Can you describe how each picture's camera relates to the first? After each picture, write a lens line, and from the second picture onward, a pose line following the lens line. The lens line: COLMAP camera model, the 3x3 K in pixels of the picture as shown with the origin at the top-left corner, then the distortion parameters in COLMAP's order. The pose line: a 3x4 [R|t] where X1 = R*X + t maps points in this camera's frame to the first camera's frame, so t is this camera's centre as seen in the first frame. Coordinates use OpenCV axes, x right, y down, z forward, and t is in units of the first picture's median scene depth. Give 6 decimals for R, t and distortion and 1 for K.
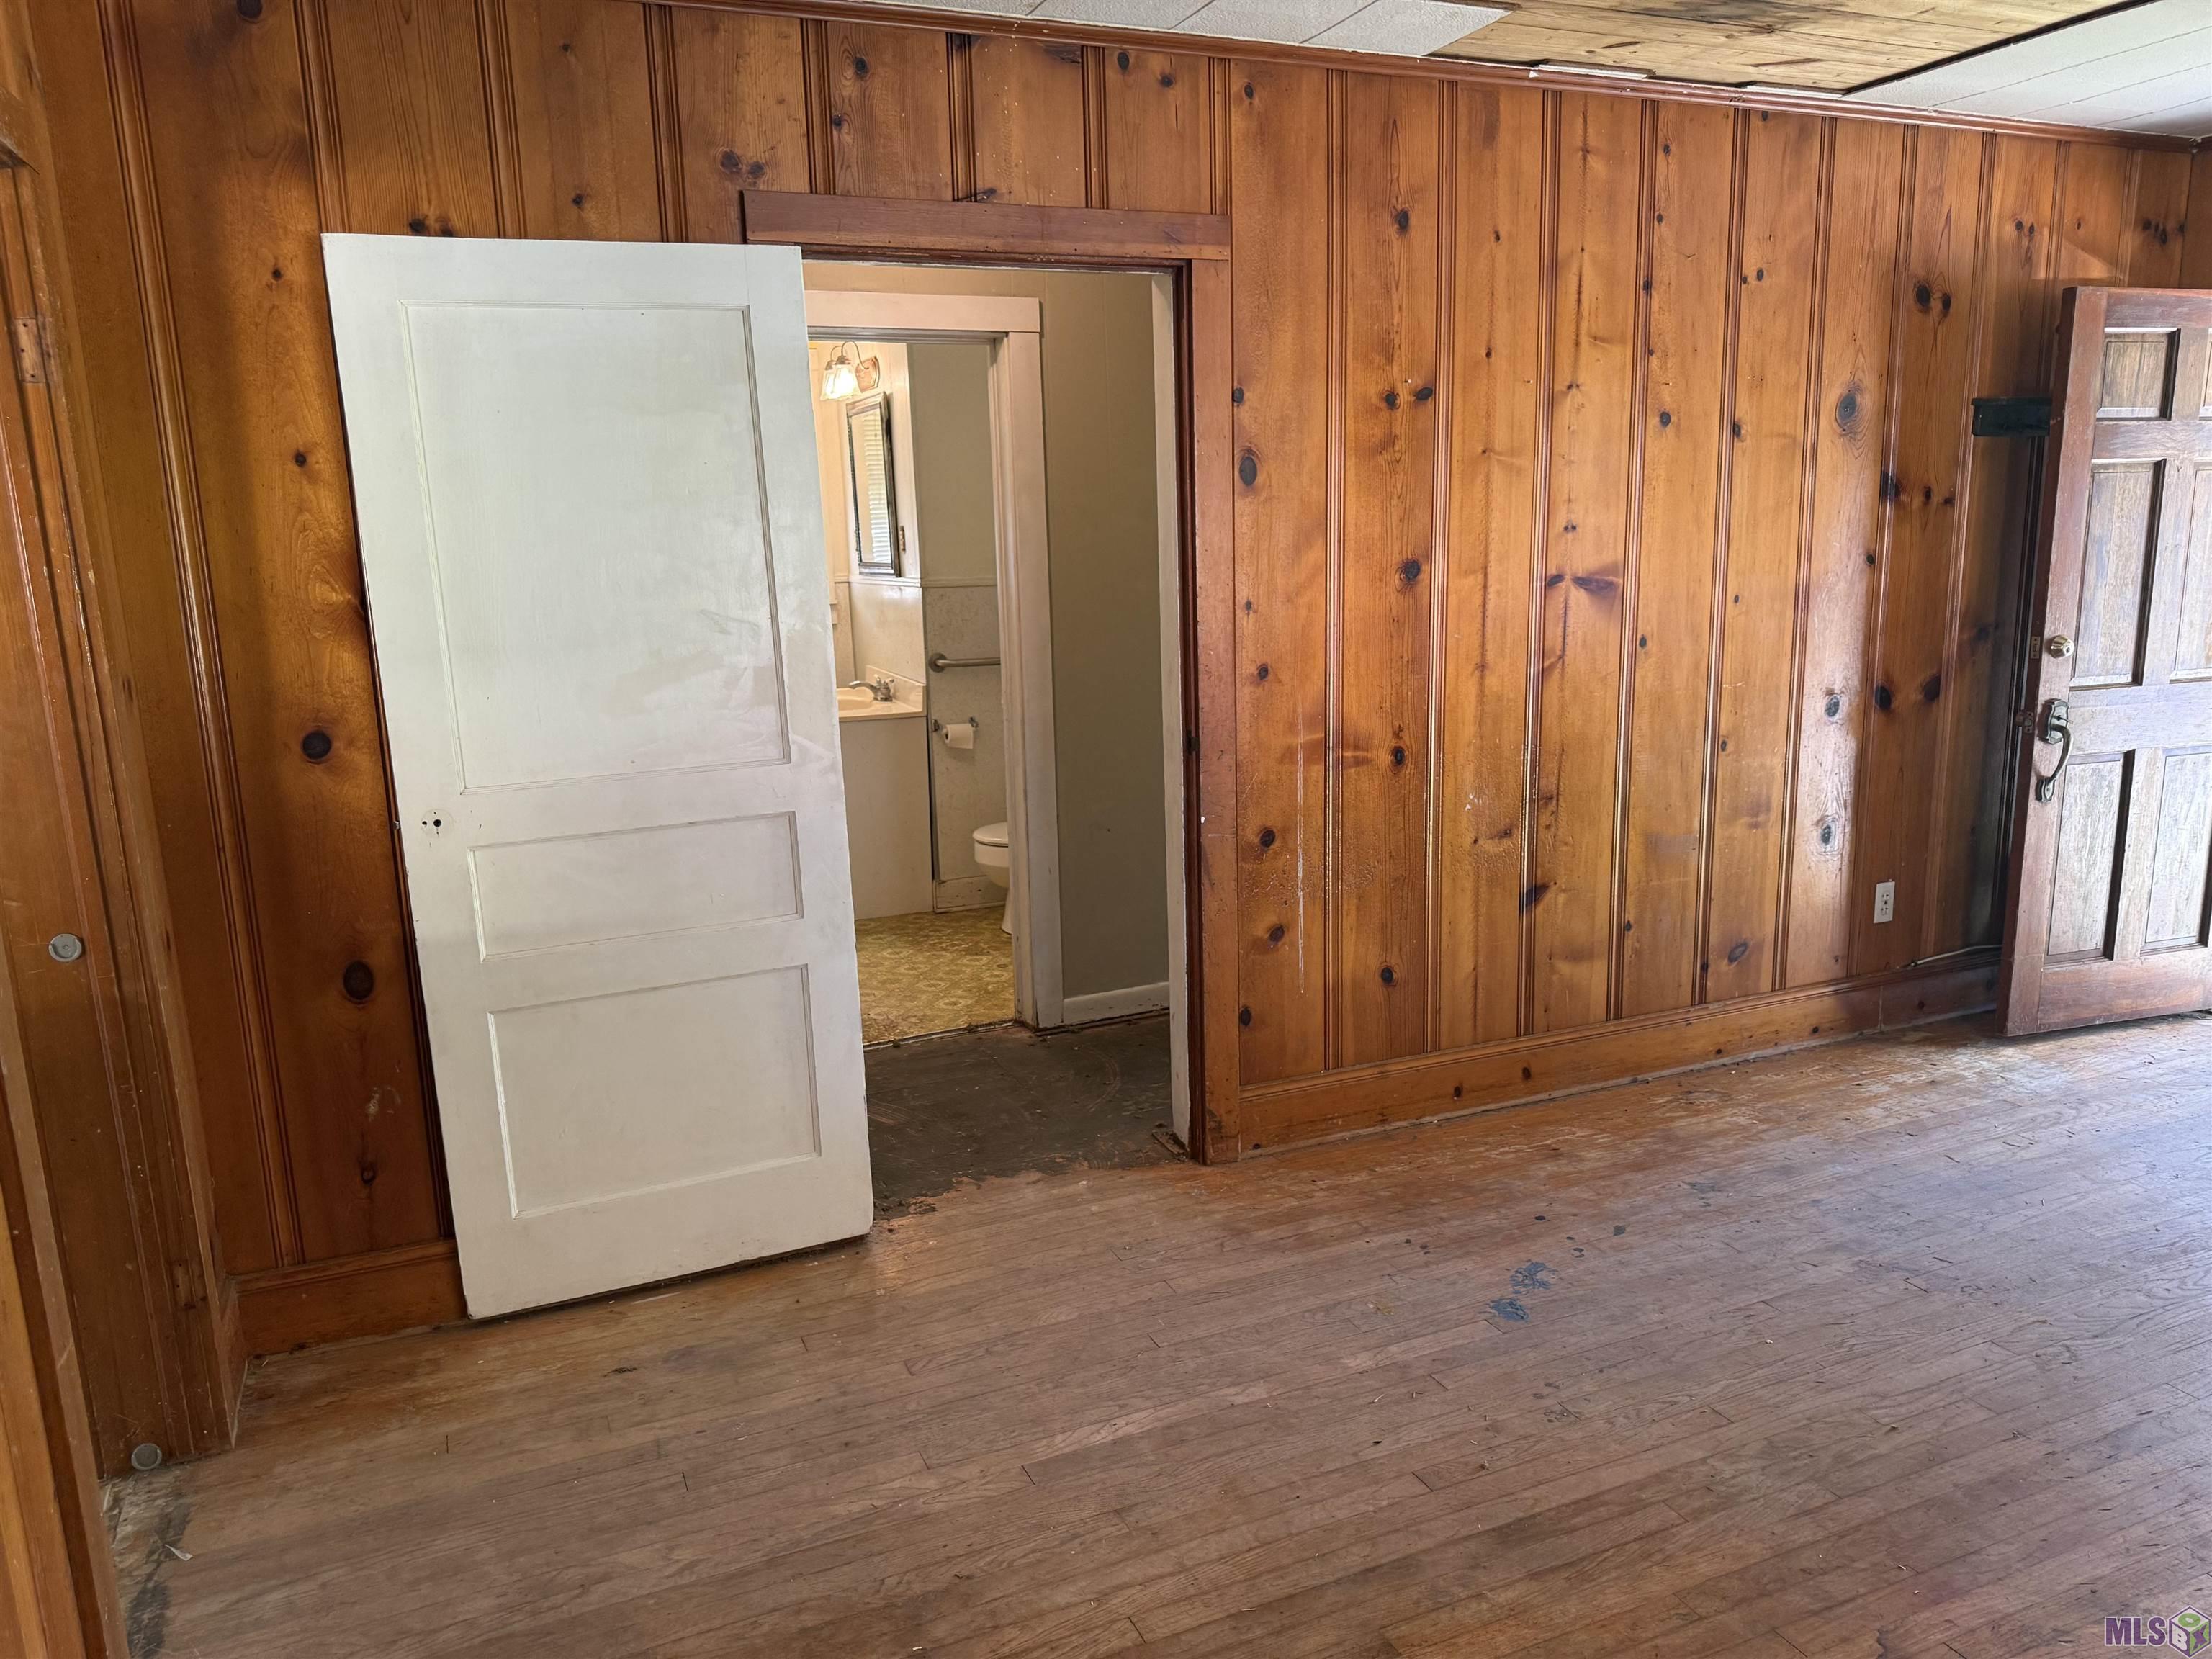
lens RADIAL K [[1556.3, 0, 1110.3], [0, 1556.3, 846.8], [0, 0, 1]] dist [0.054862, -0.070175]
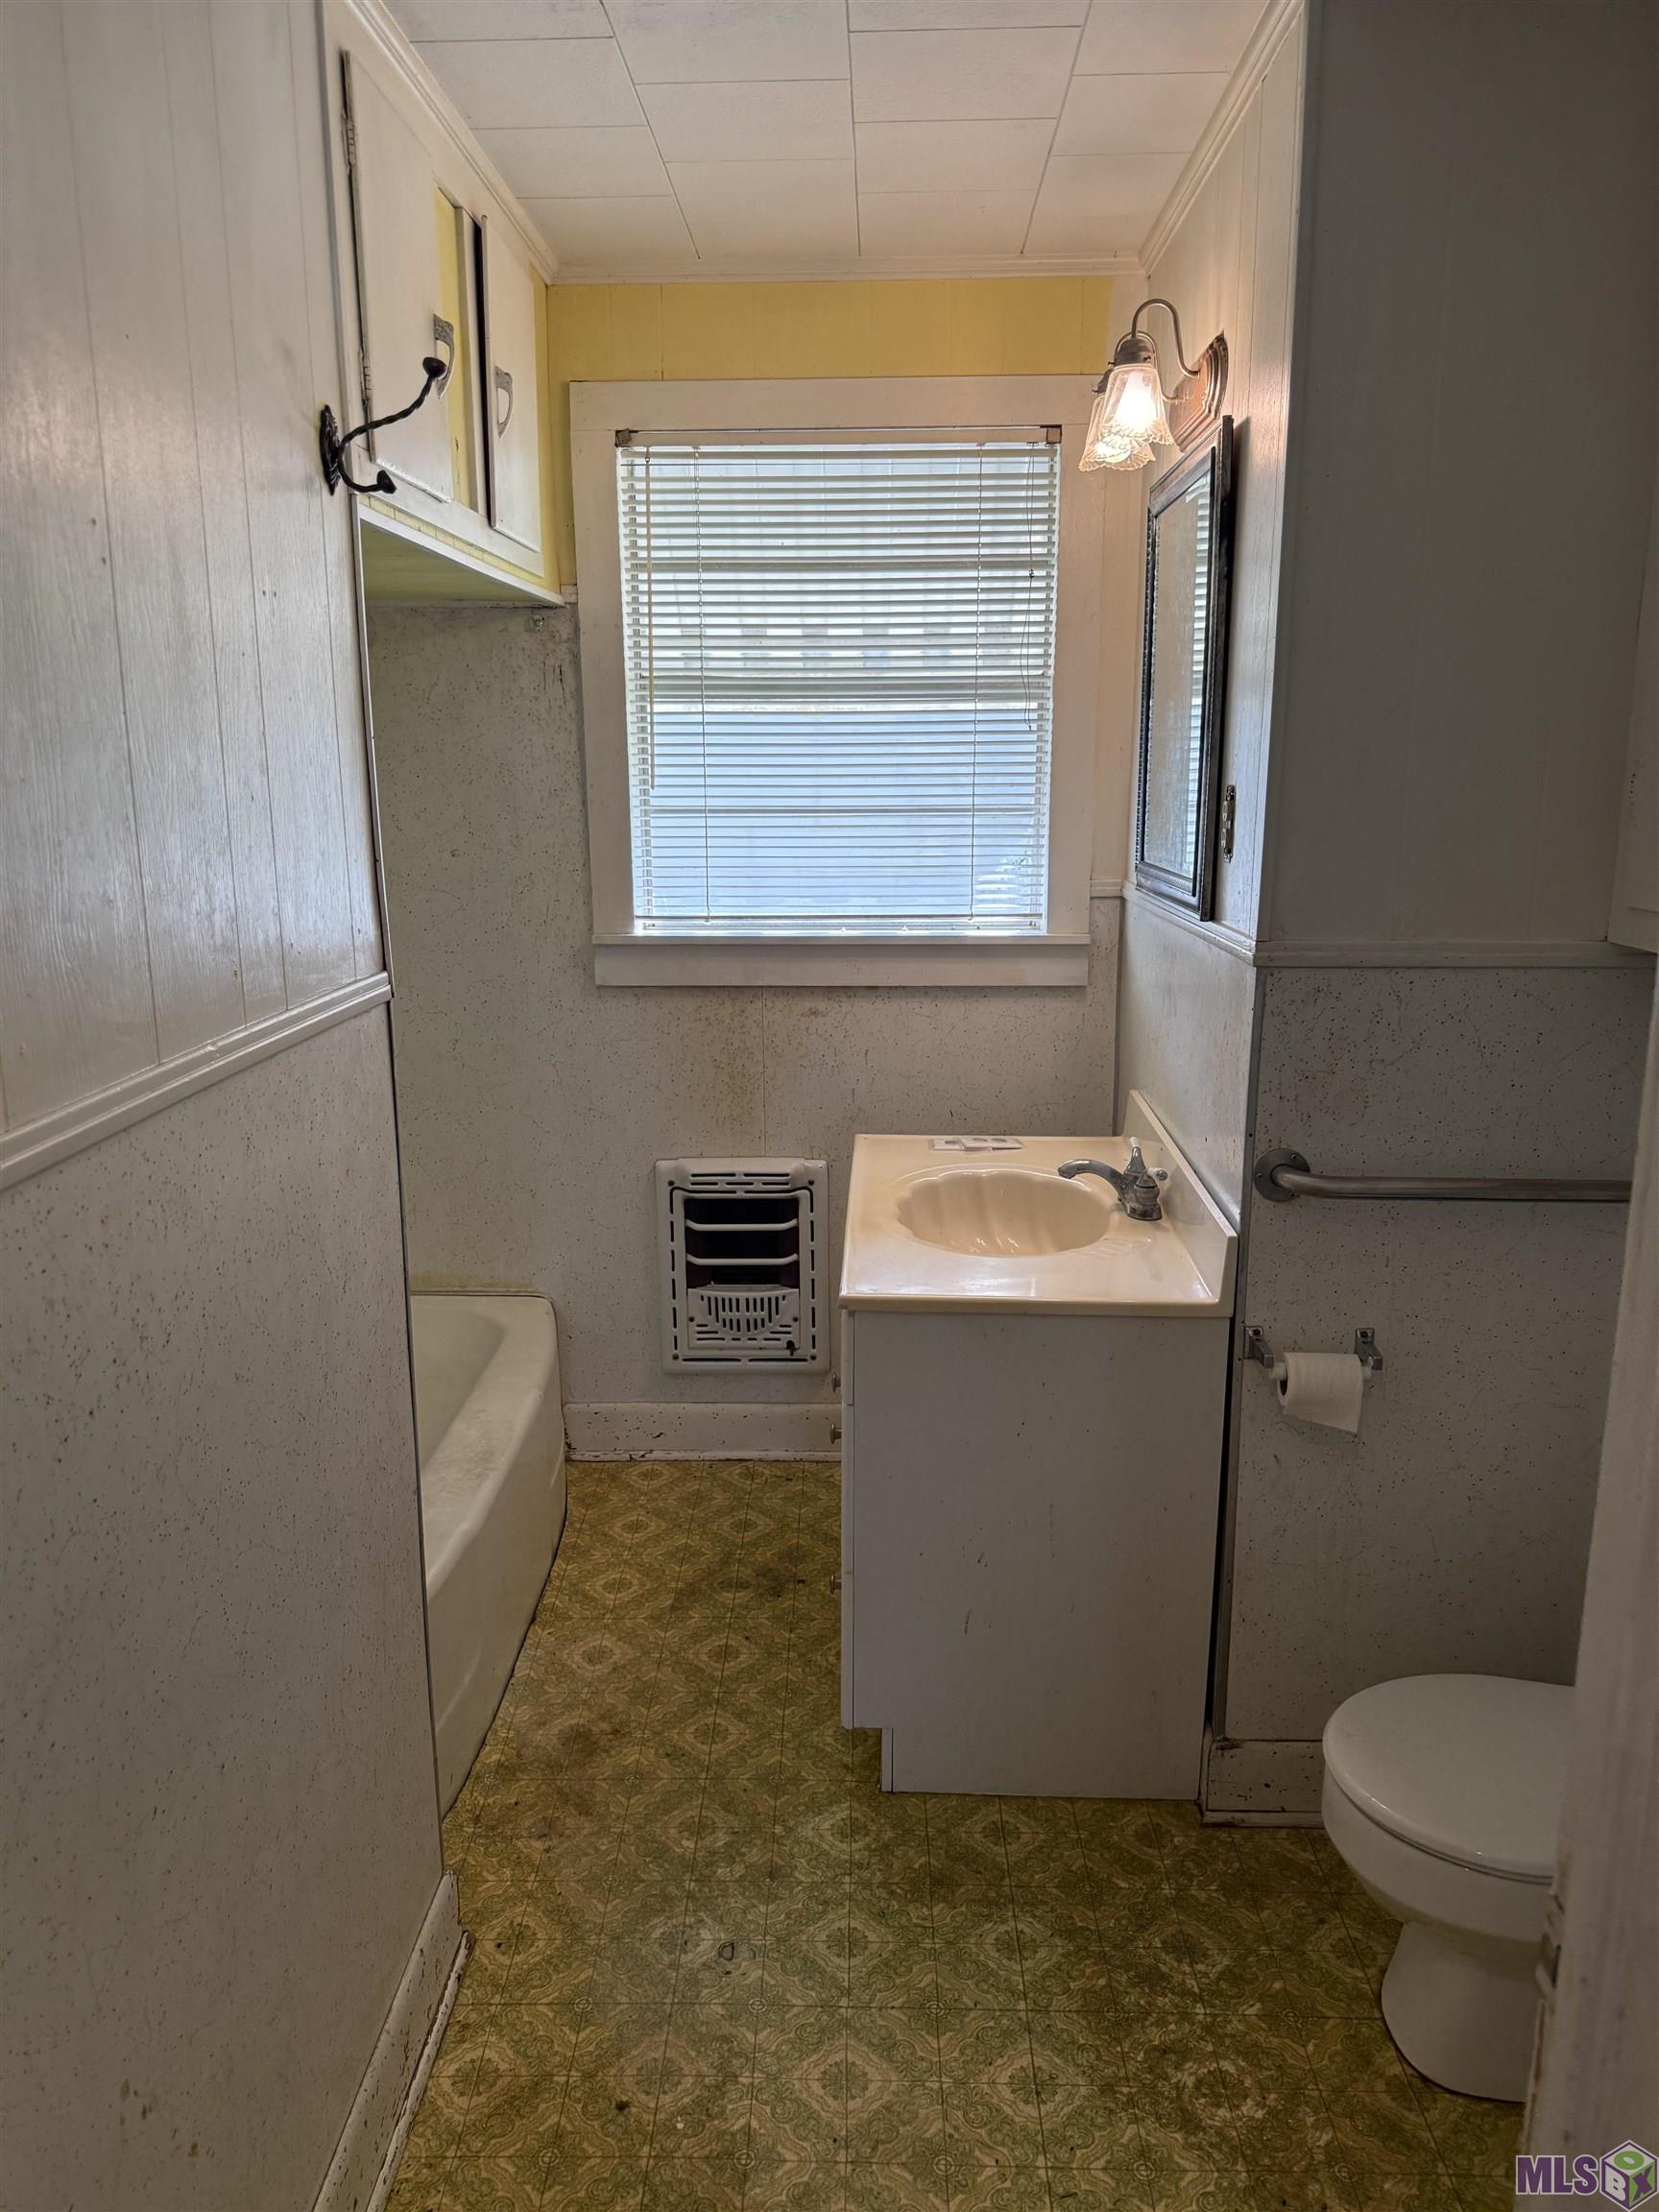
lens RADIAL K [[1556.3, 0, 826.6], [0, 1556.3, 1106.0], [0, 0, 1]] dist [0.054862, -0.070175]
pose [[0.907983, 0.116776, -0.402406, -0.063009], [-0.108375, 0.993150, 0.043670, -0.137589], [0.404749, 0.003959, 0.914419, 0.627750]]
